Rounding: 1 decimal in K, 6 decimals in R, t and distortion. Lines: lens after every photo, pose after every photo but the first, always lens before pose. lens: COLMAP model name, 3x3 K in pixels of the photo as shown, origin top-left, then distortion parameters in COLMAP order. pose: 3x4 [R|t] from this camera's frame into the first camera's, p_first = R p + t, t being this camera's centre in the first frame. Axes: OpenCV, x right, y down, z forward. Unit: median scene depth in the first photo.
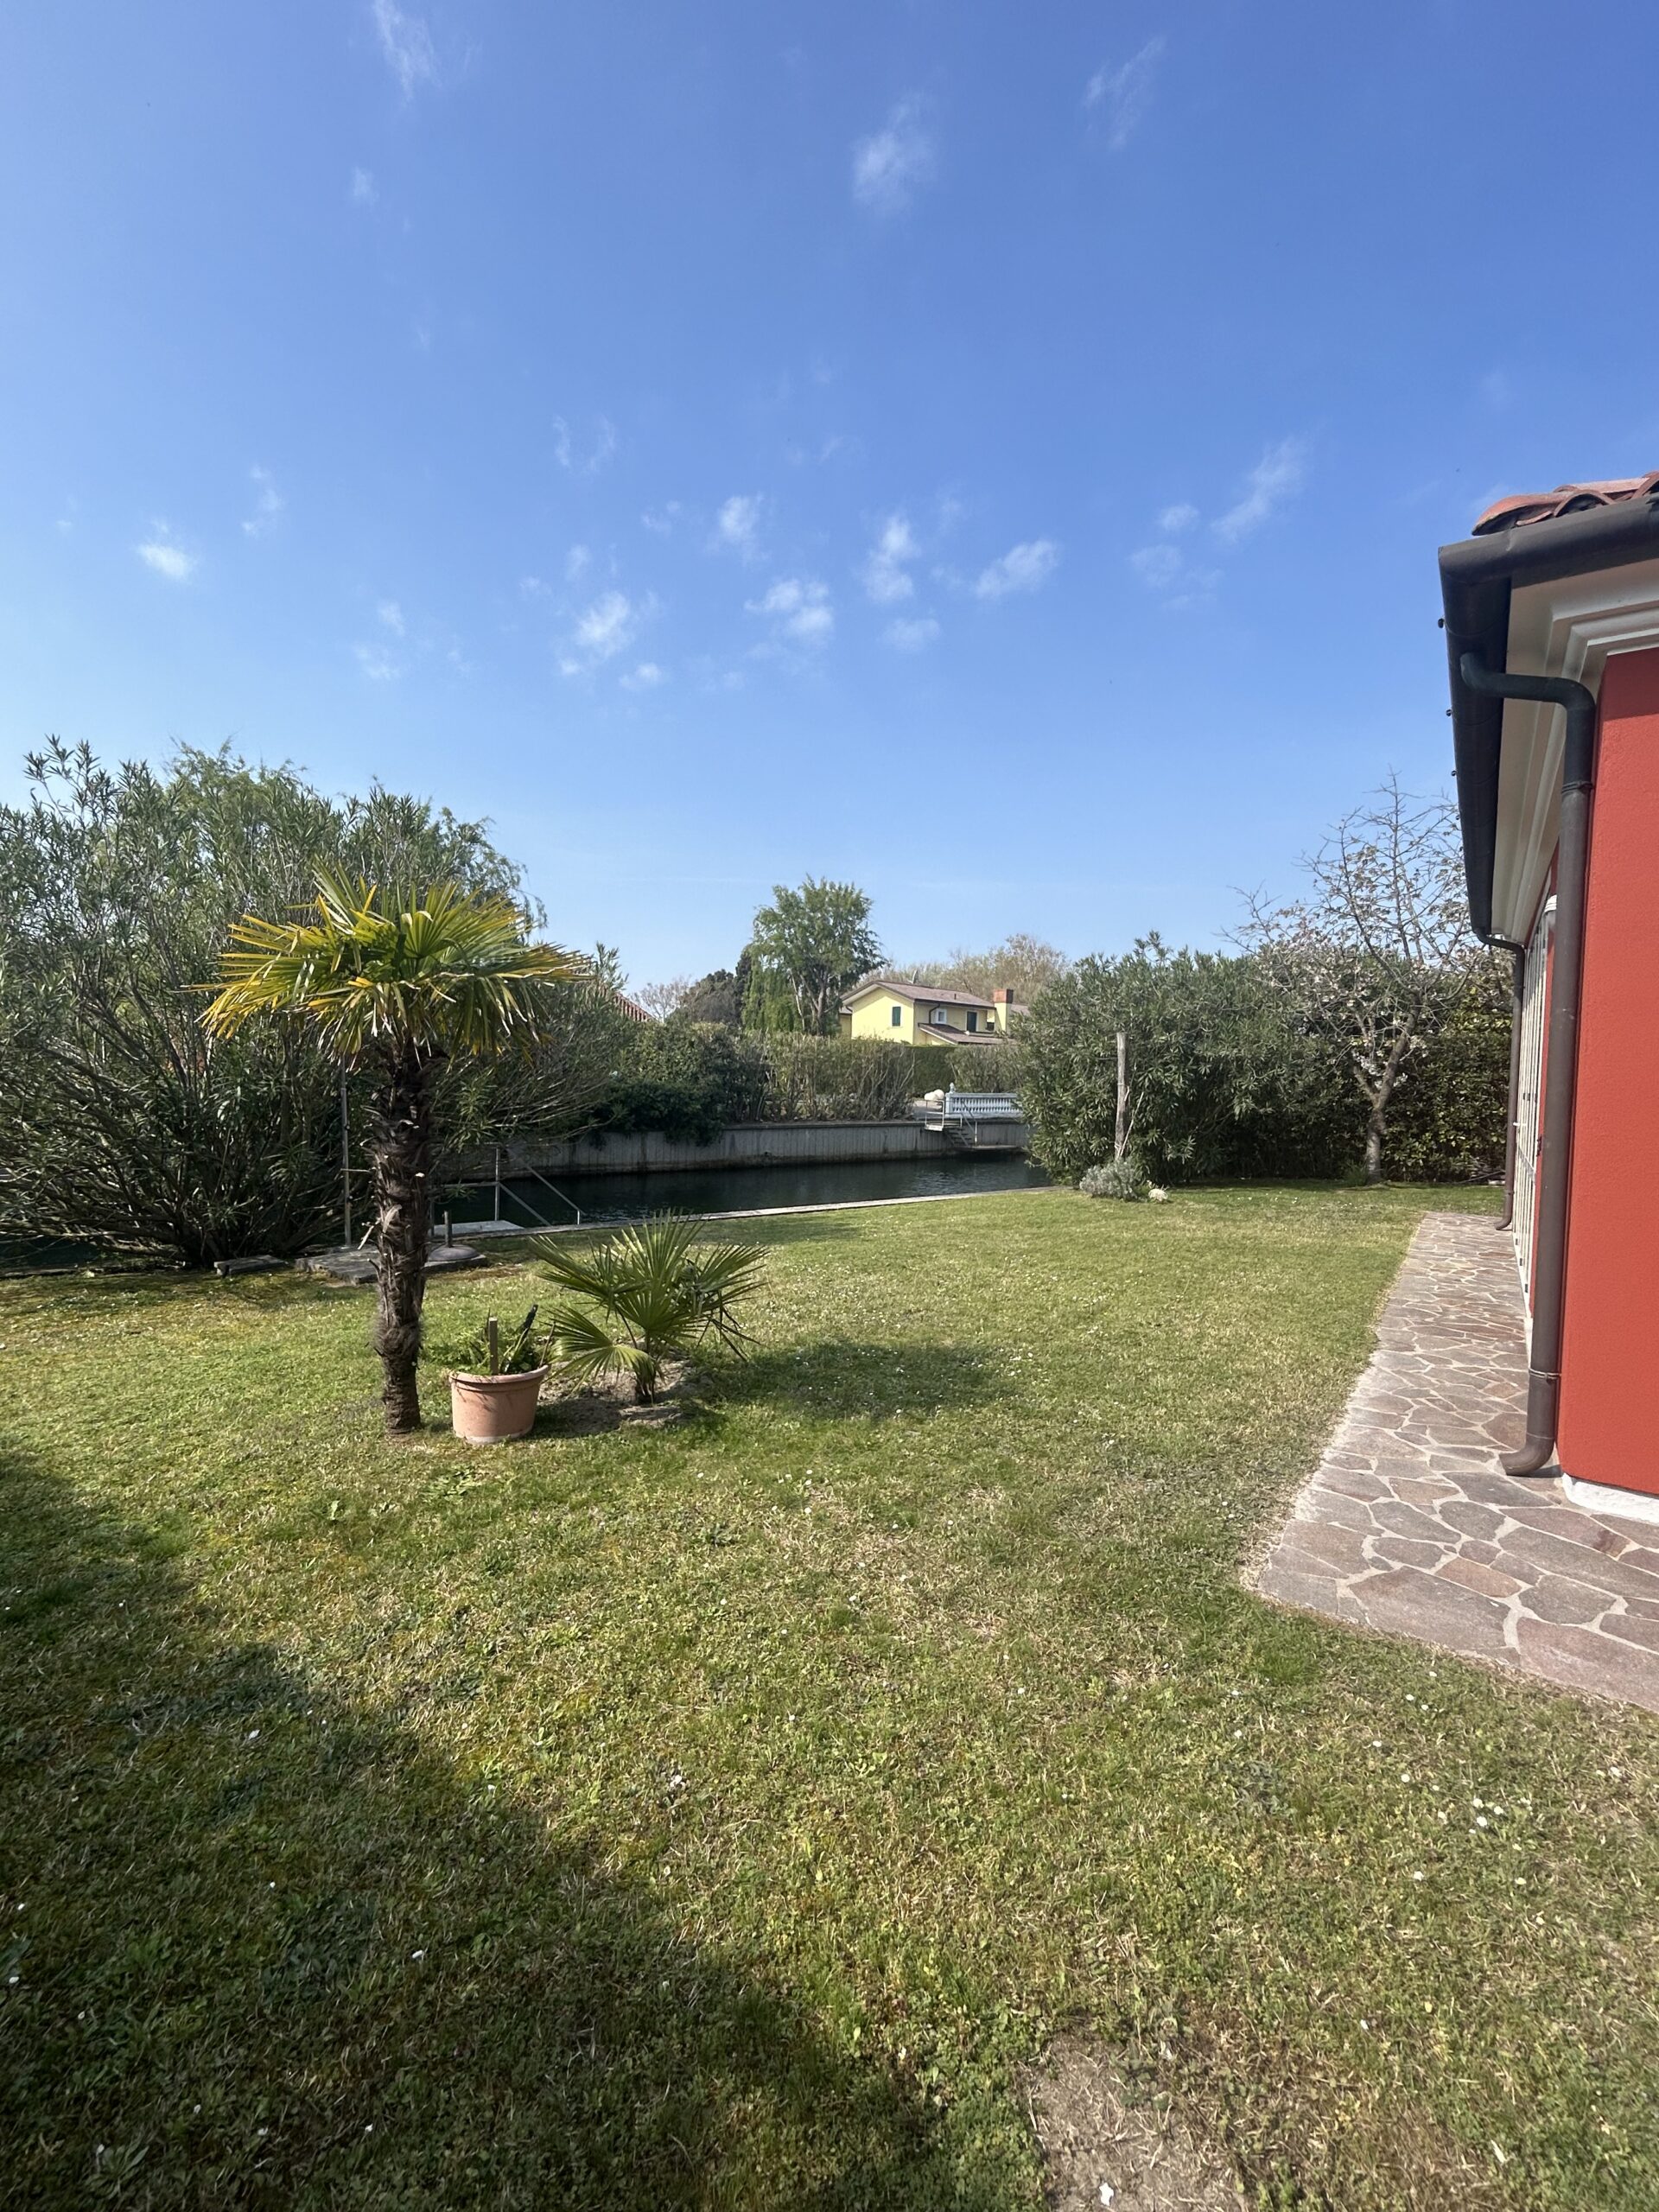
lens RADIAL K [[956.0, 0, 816.9], [0, 956.0, 1105.9], [0, 0, 1]] dist [0.005005, -0.003260]
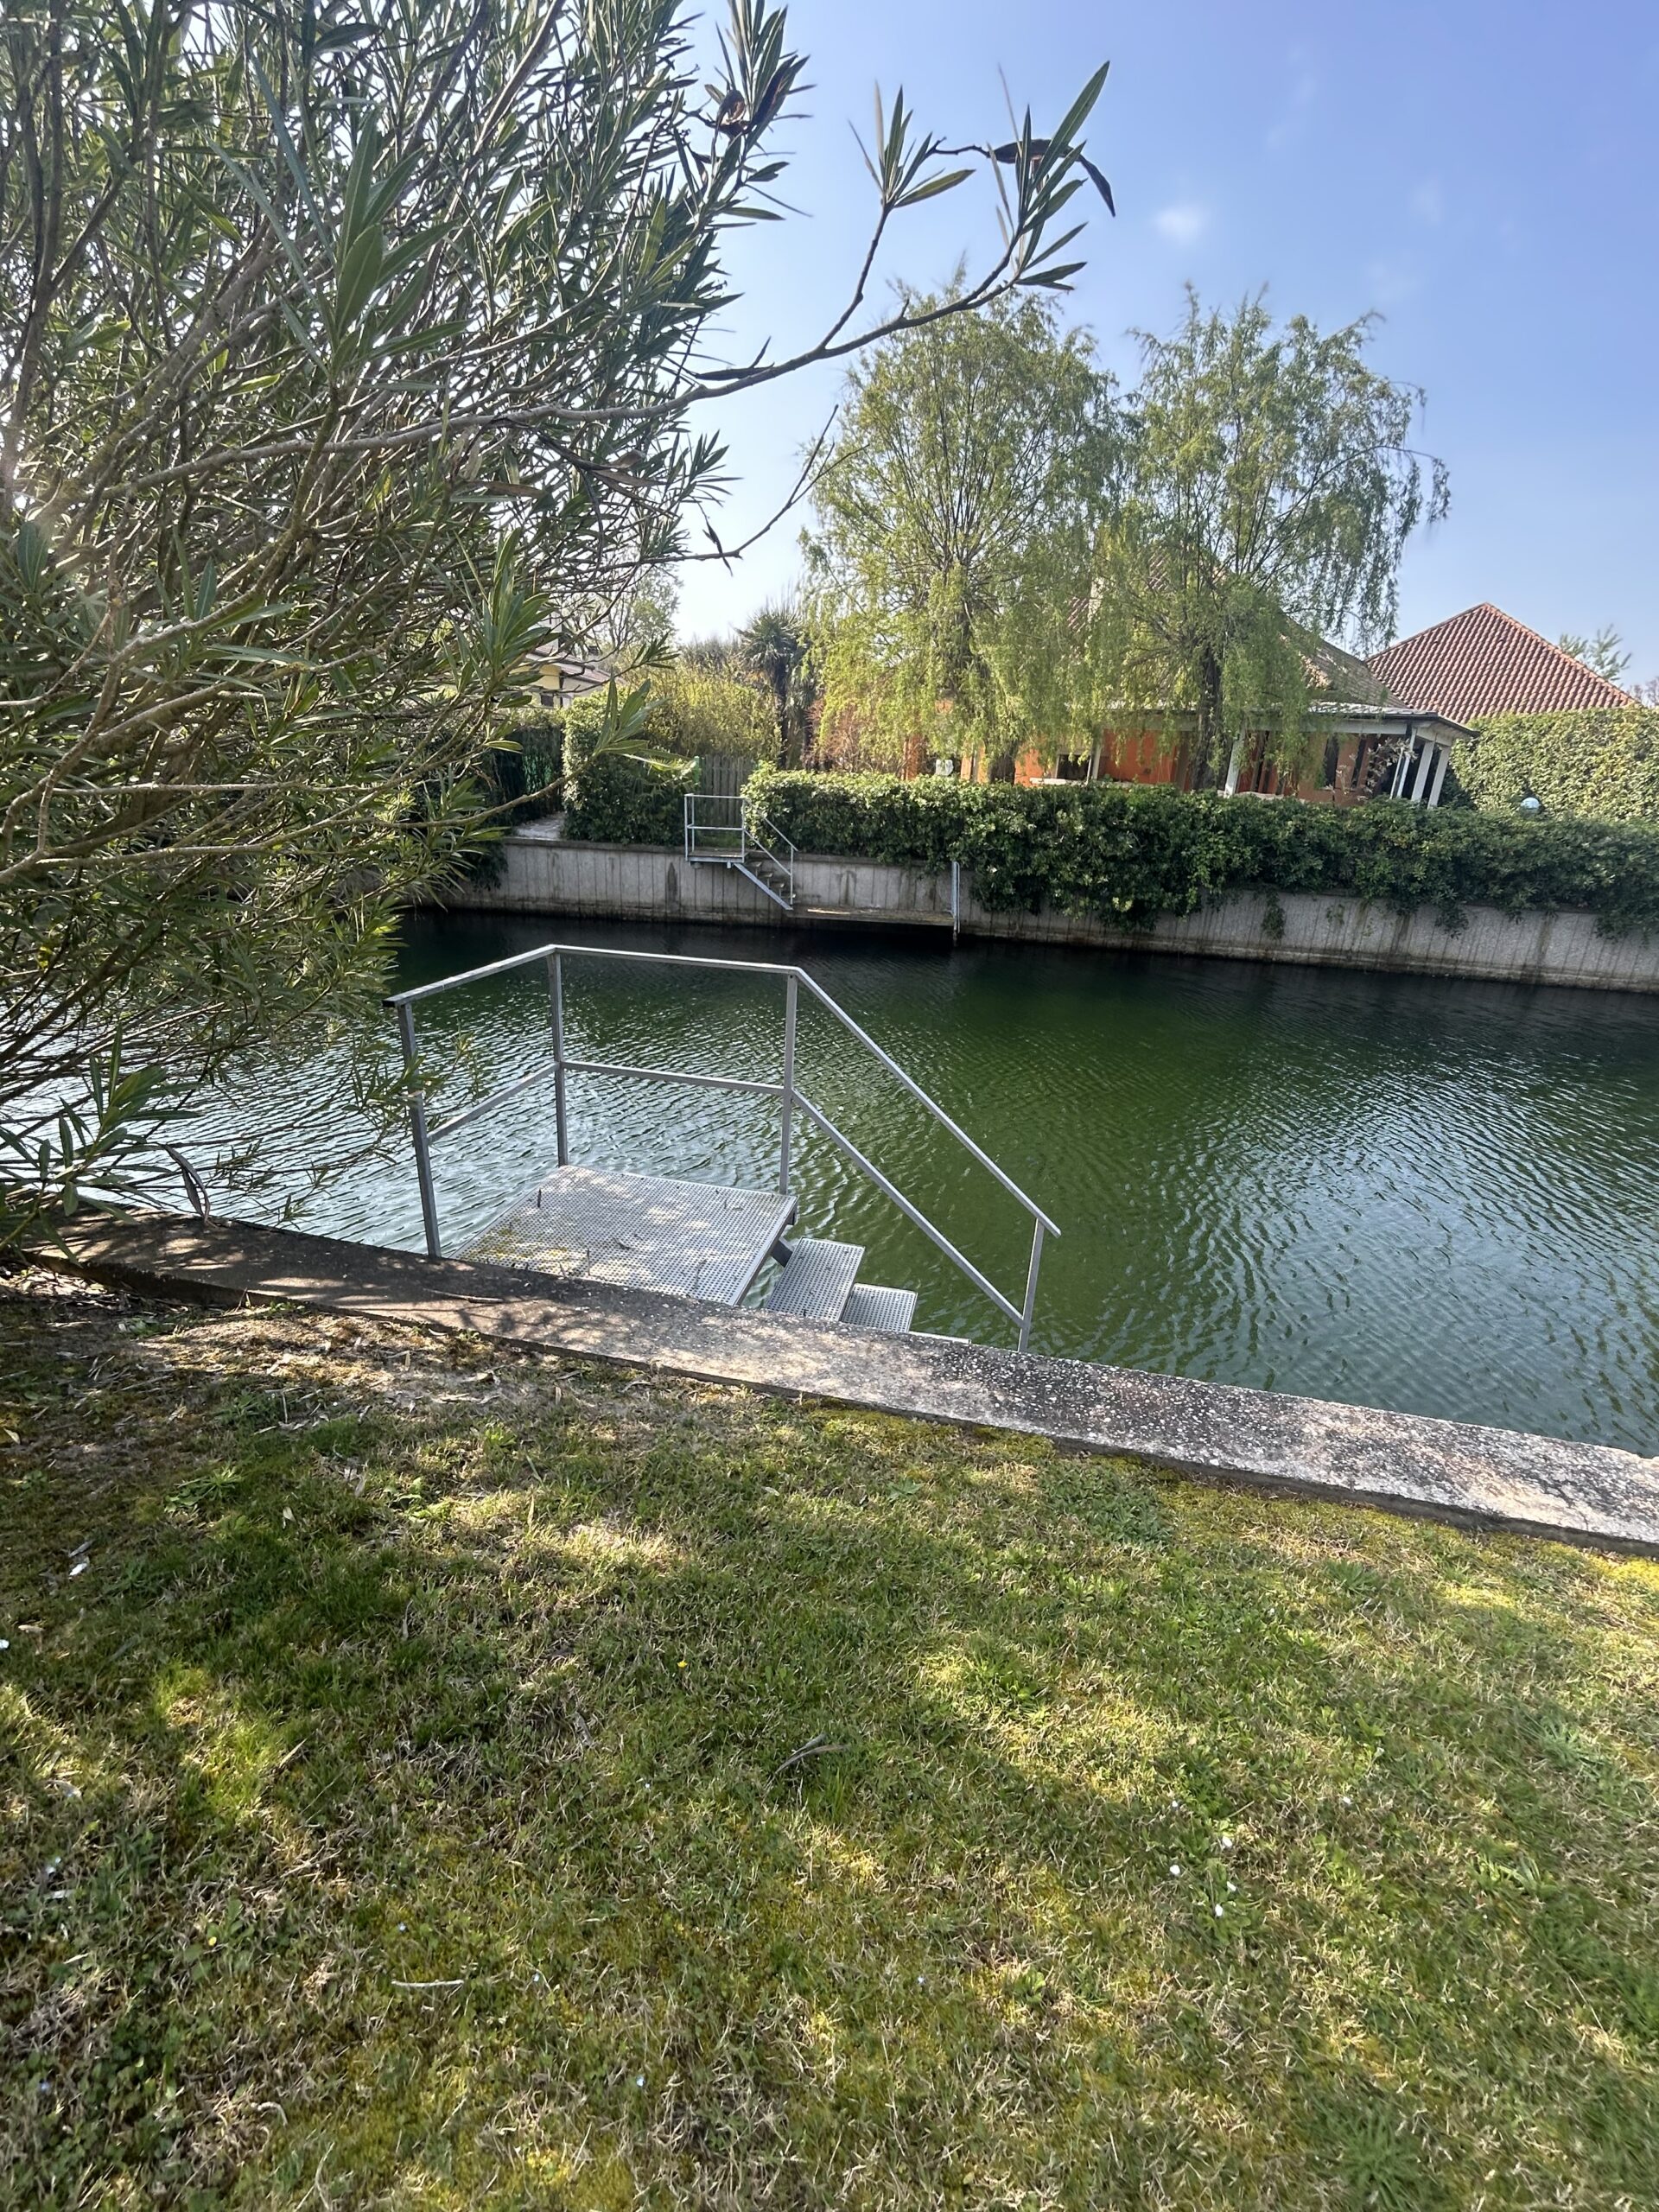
lens RADIAL K [[956.0, 0, 833.7], [0, 956.0, 1106.0], [0, 0, 1]] dist [0.005005, -0.003260]
pose [[0.652685, 0.265214, -0.709692, -0.027758], [-0.061678, 0.952219, 0.299124, -0.007066], [0.755114, -0.151461, 0.637857, 0.311876]]
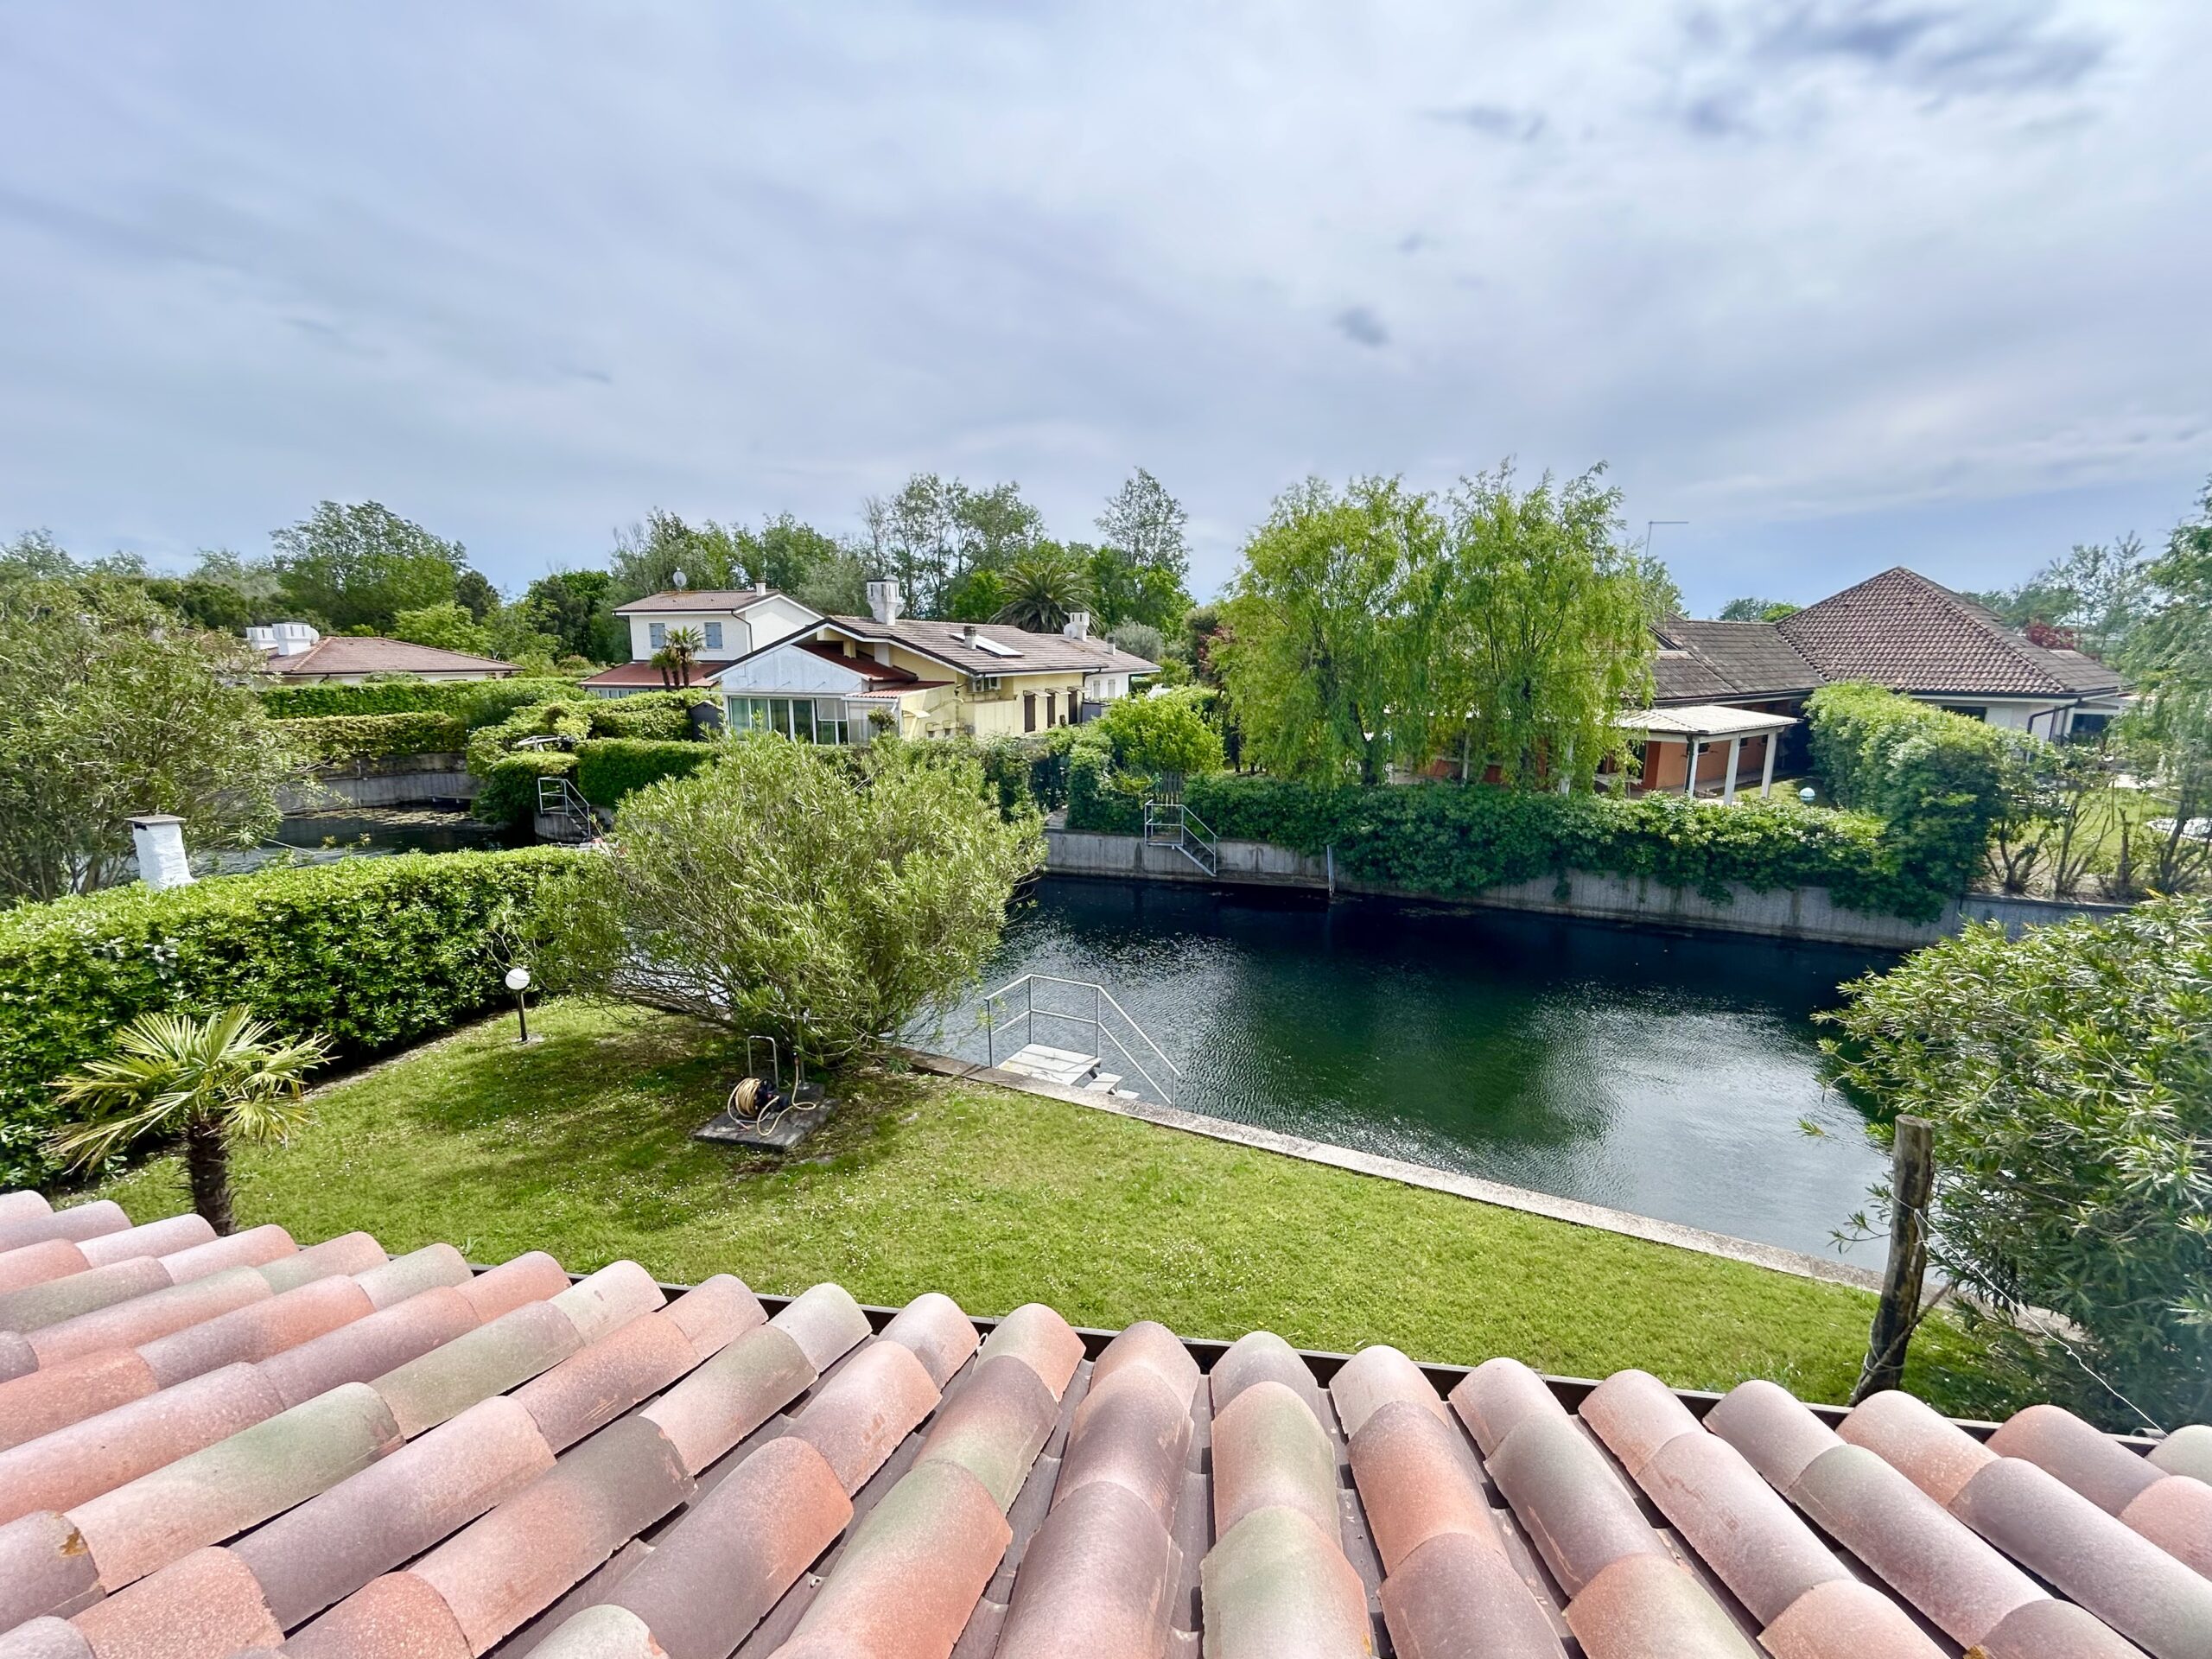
lens RADIAL K [[956.0, 0, 1095.7], [0, 956.0, 822.8], [0, 0, 1]] dist [0.005005, -0.003260]
pose [[0.427678, 0.132295, -0.894198, 0.237337], [-0.012530, 0.990005, 0.140476, -0.117806], [0.903844, -0.048875, 0.425061, 0.220647]]
